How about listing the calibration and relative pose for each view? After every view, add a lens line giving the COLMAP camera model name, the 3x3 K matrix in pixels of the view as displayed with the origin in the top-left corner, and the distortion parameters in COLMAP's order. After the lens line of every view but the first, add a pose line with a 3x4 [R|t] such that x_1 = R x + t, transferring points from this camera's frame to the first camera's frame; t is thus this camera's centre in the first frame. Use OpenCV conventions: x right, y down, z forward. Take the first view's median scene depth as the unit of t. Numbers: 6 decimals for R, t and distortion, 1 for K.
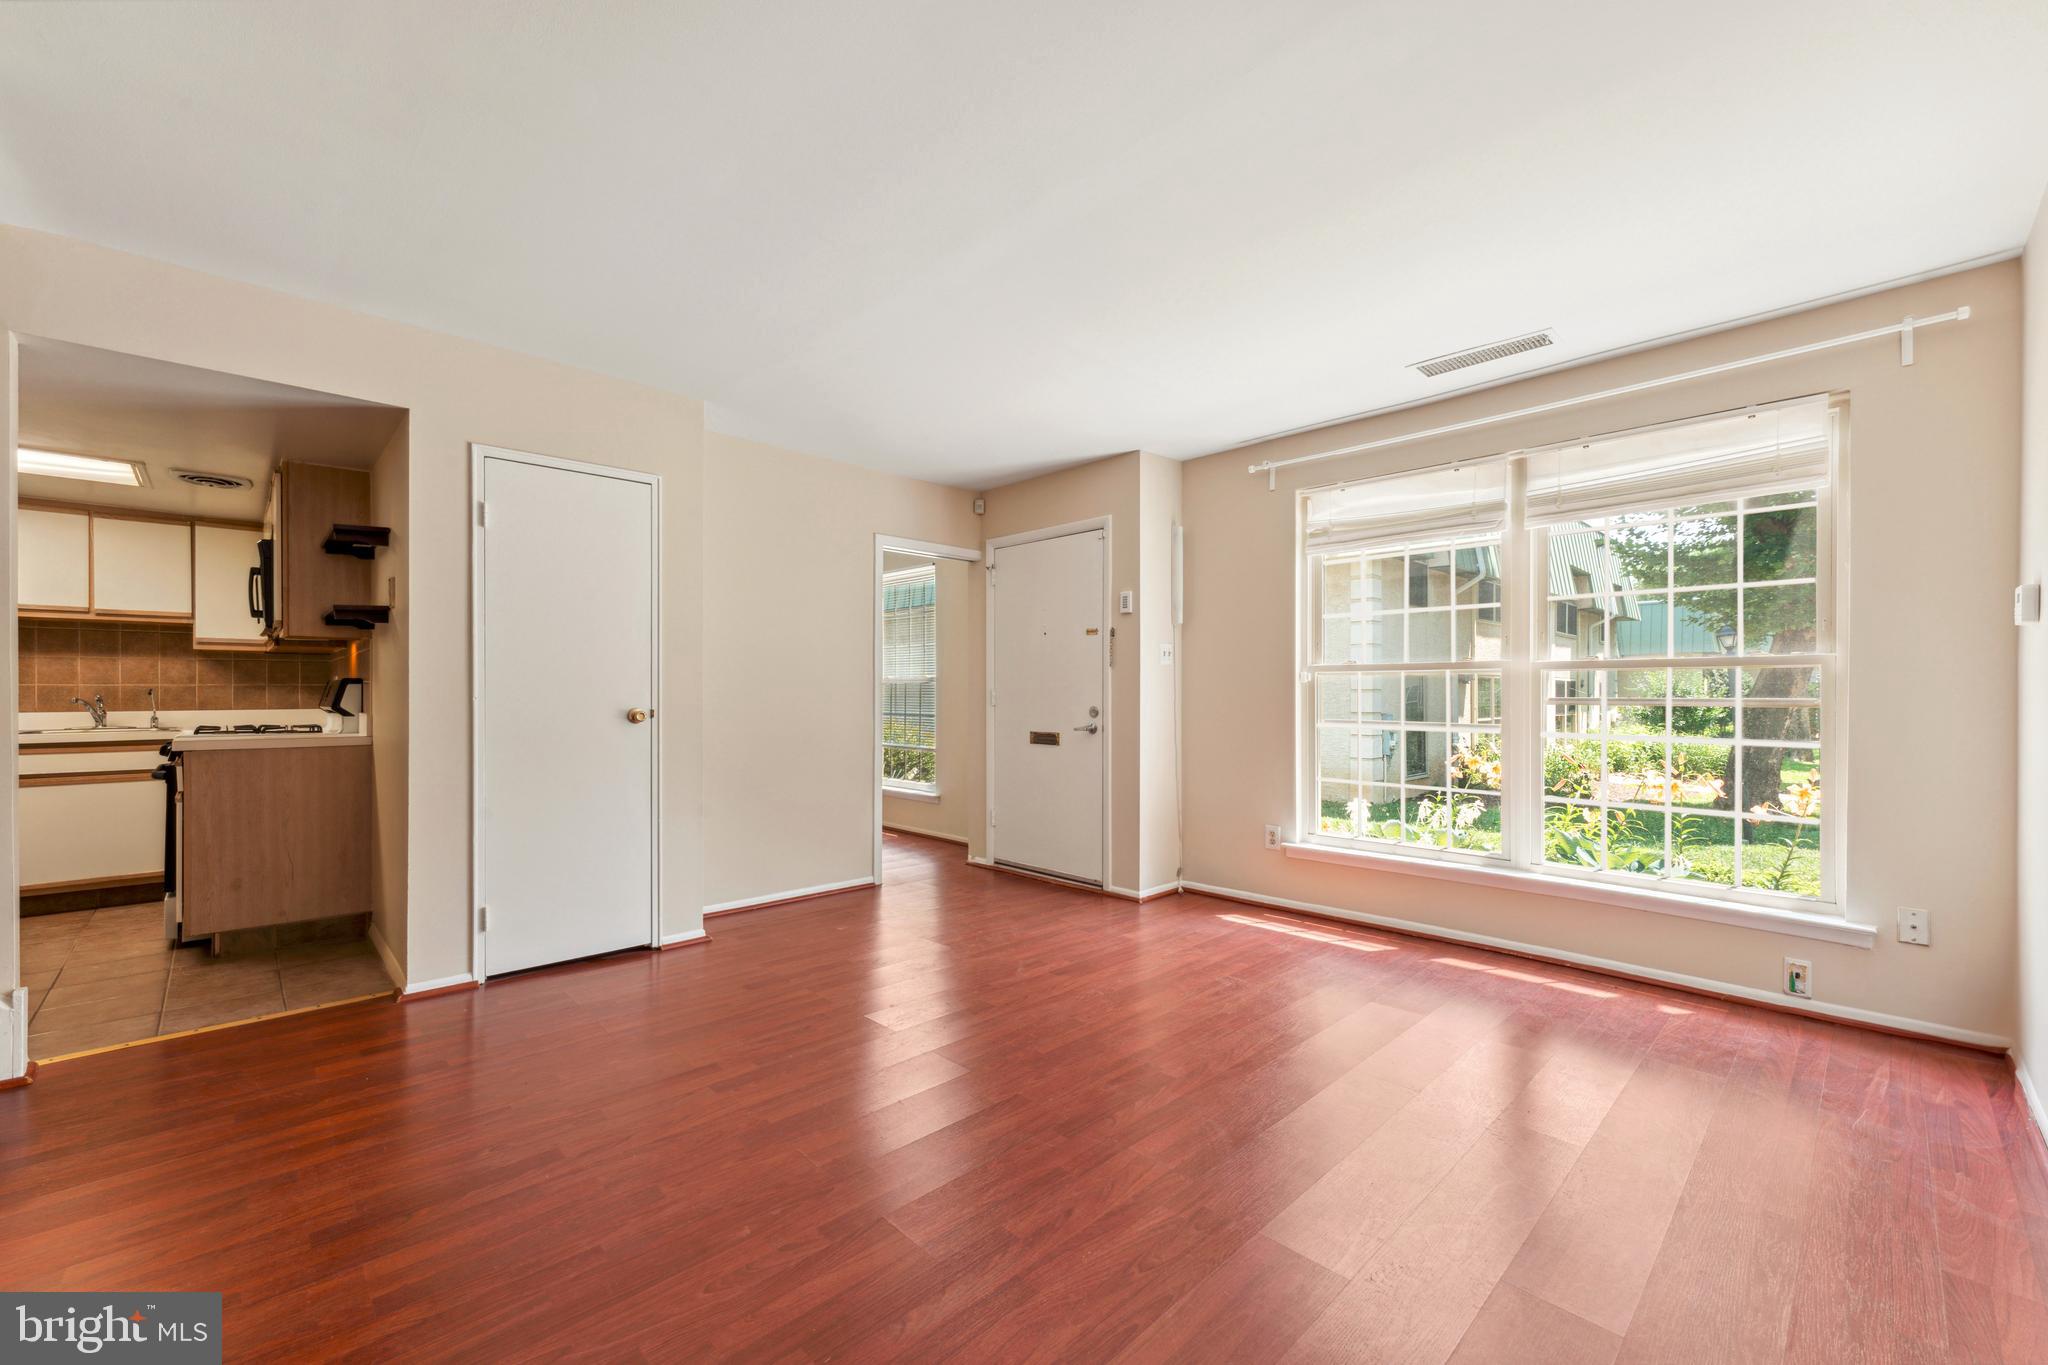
lens RADIAL K [[825.4, 0, 1022.4], [0, 825.4, 692.7], [0, 0, 1]] dist [0.001301, 0.000201]
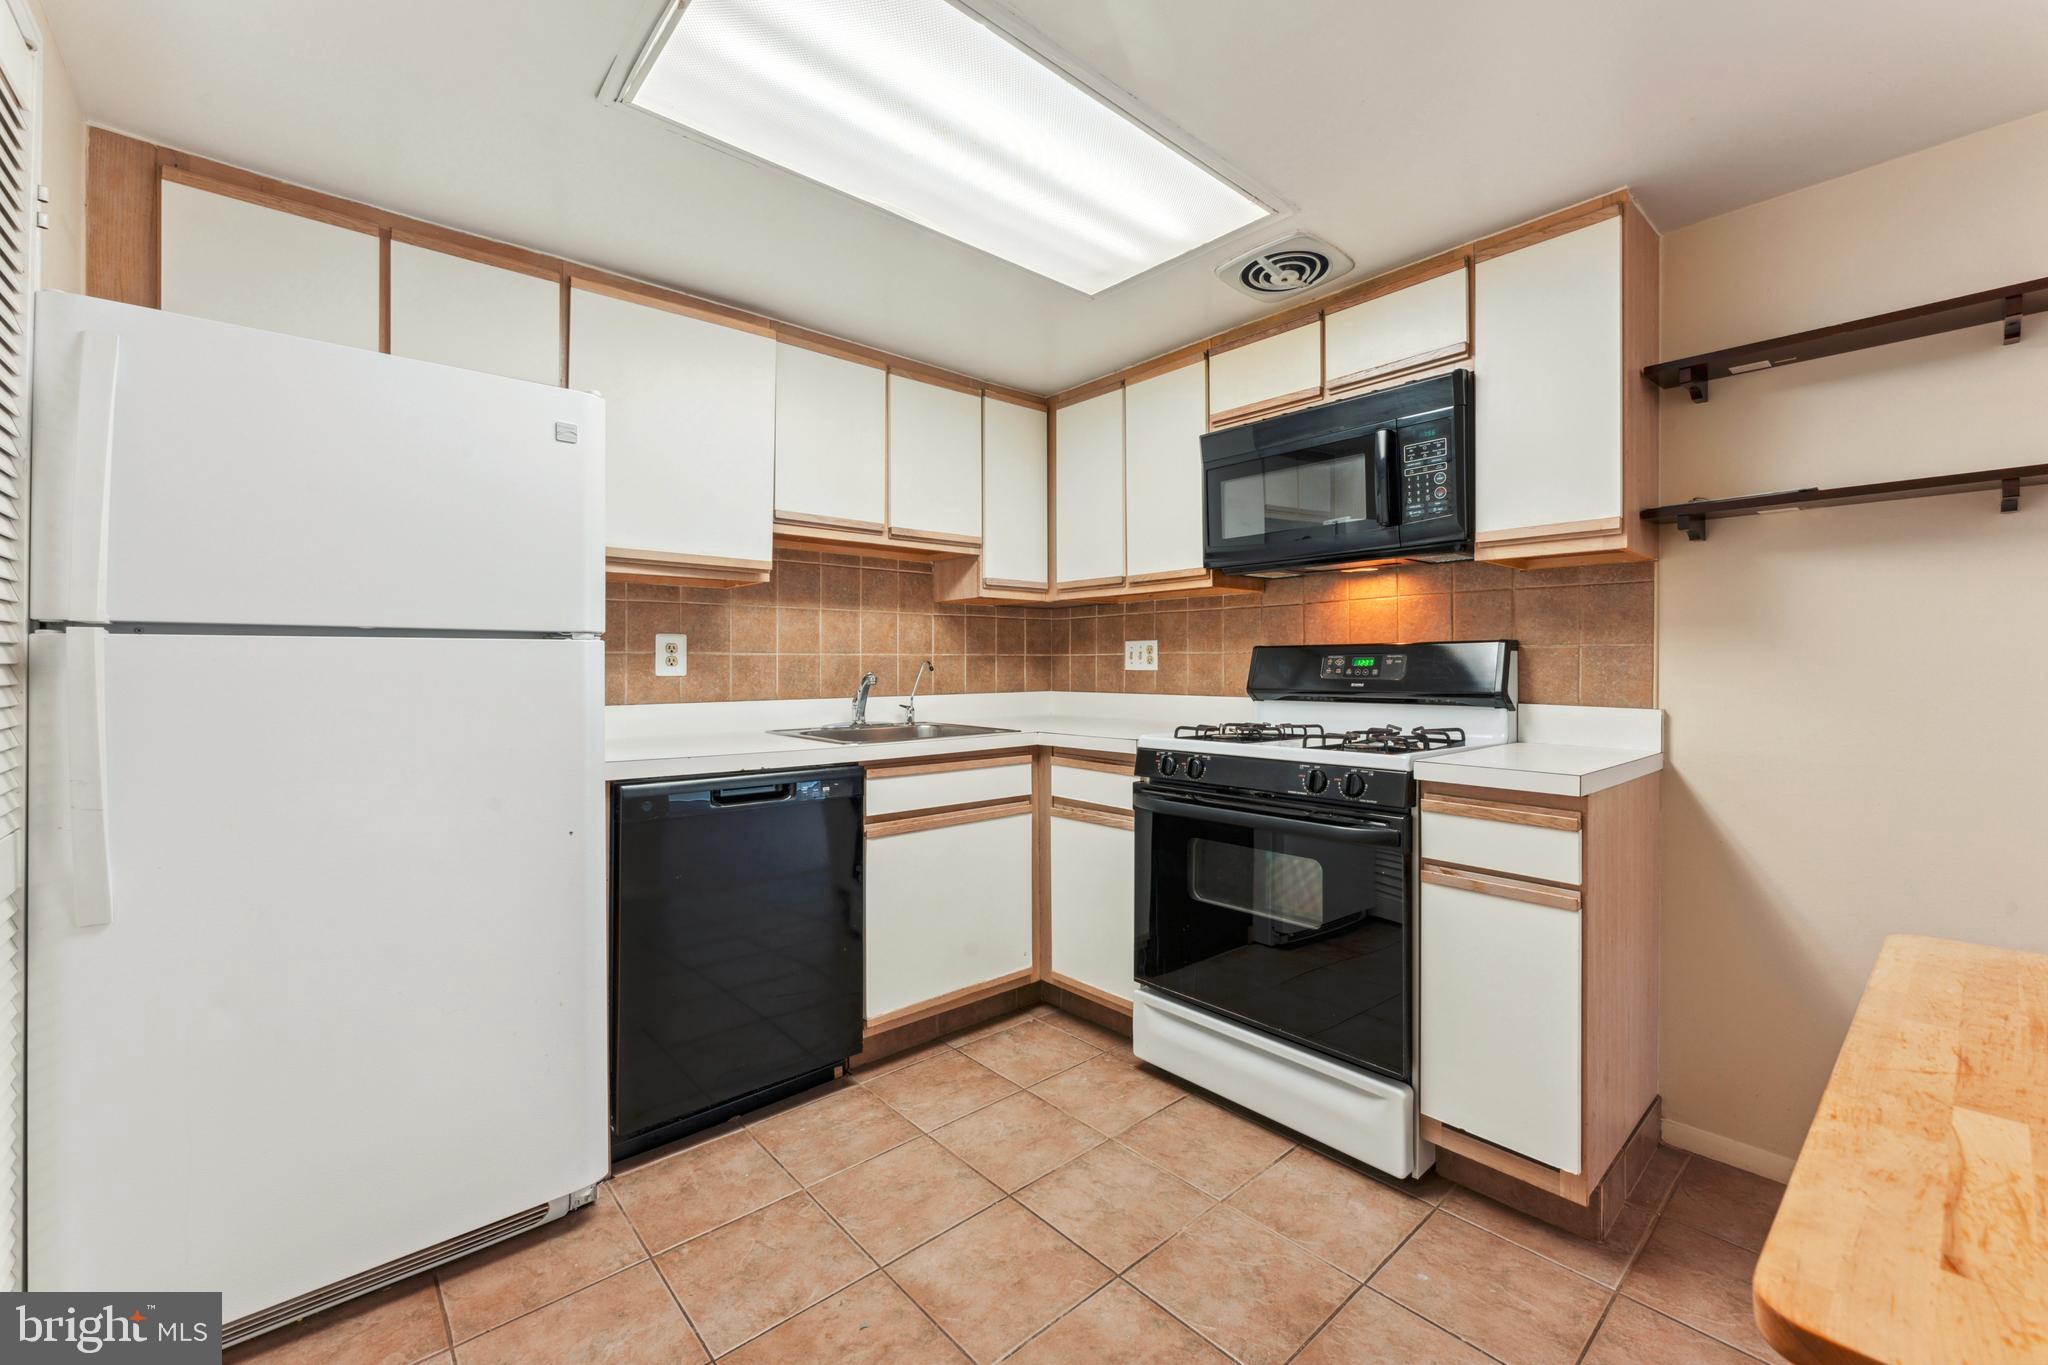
lens RADIAL K [[823.1, 0, 1031.2], [0, 823.1, 662.7], [0, 0, 1]] dist [0.000090, -0.000048]
pose [[0.999196, -0.002473, -0.040016, -1.108204], [0.002358, 0.999993, -0.002910, -0.001578], [0.040023, 0.002814, 0.999195, 0.454825]]
